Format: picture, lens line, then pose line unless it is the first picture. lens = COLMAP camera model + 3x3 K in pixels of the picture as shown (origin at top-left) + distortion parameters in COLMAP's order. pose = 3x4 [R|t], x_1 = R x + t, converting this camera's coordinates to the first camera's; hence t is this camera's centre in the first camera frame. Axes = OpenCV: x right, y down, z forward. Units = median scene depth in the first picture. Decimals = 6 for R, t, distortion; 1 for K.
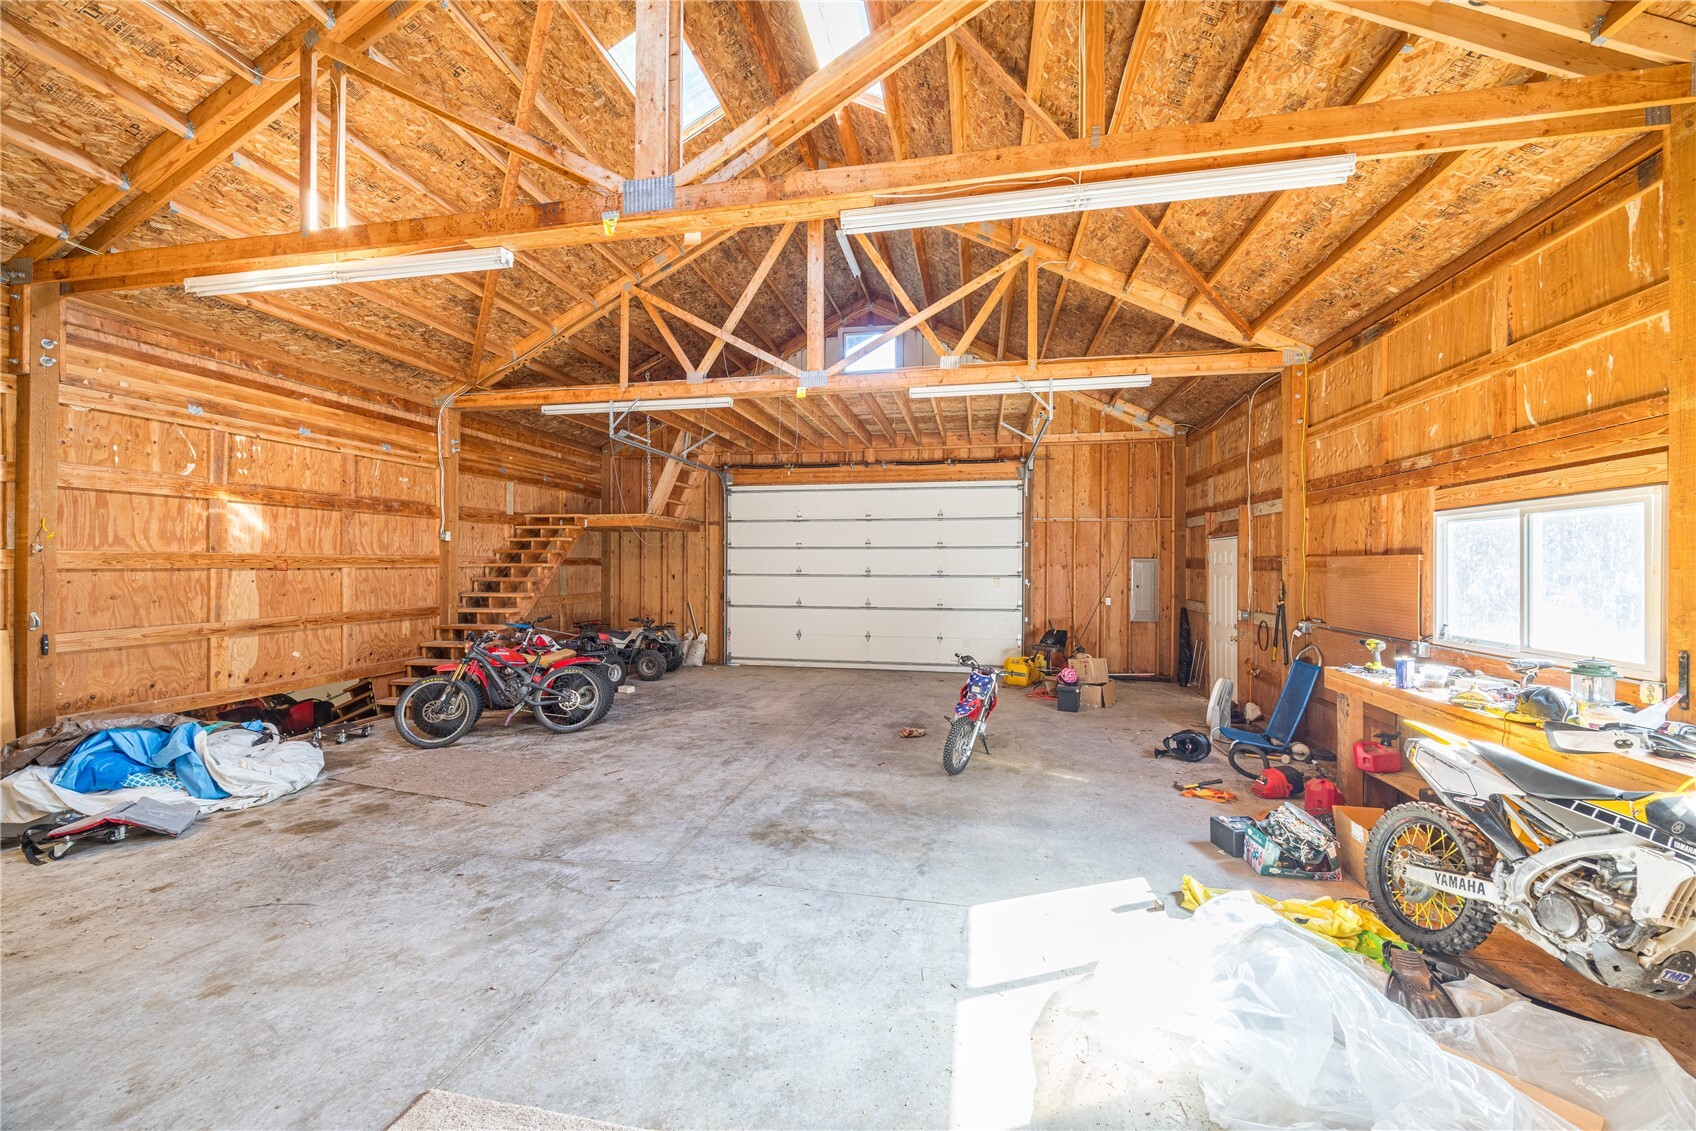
lens RADIAL K [[657.6, 0, 848.3], [0, 657.6, 562.2], [0, 0, 1]] dist [0.001920, 0.000091]
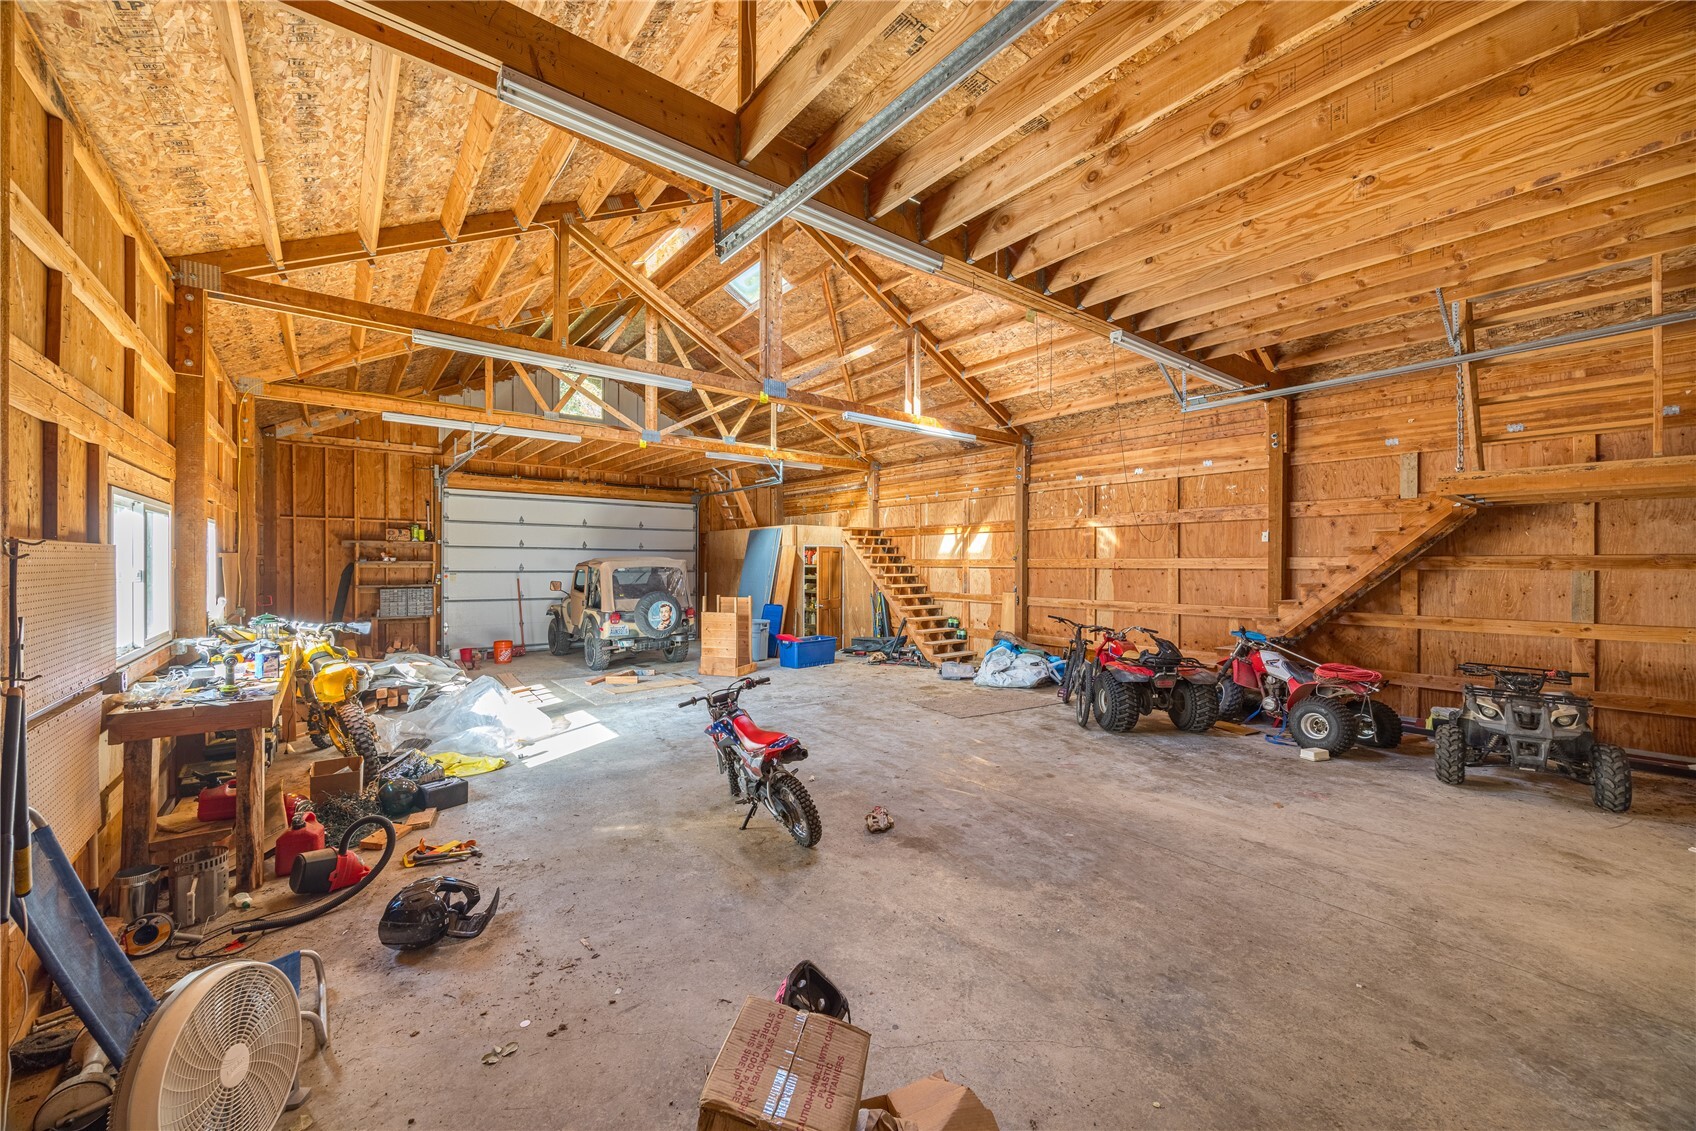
lens RADIAL K [[657.6, 0, 853.0], [0, 657.6, 564.8], [0, 0, 1]] dist [0.001920, 0.000091]
pose [[-0.651584, -0.003619, -0.758568, 0.750479], [-0.004074, 0.999991, -0.001271, 0.006388], [0.758565, 0.002262, -0.651593, 1.719434]]
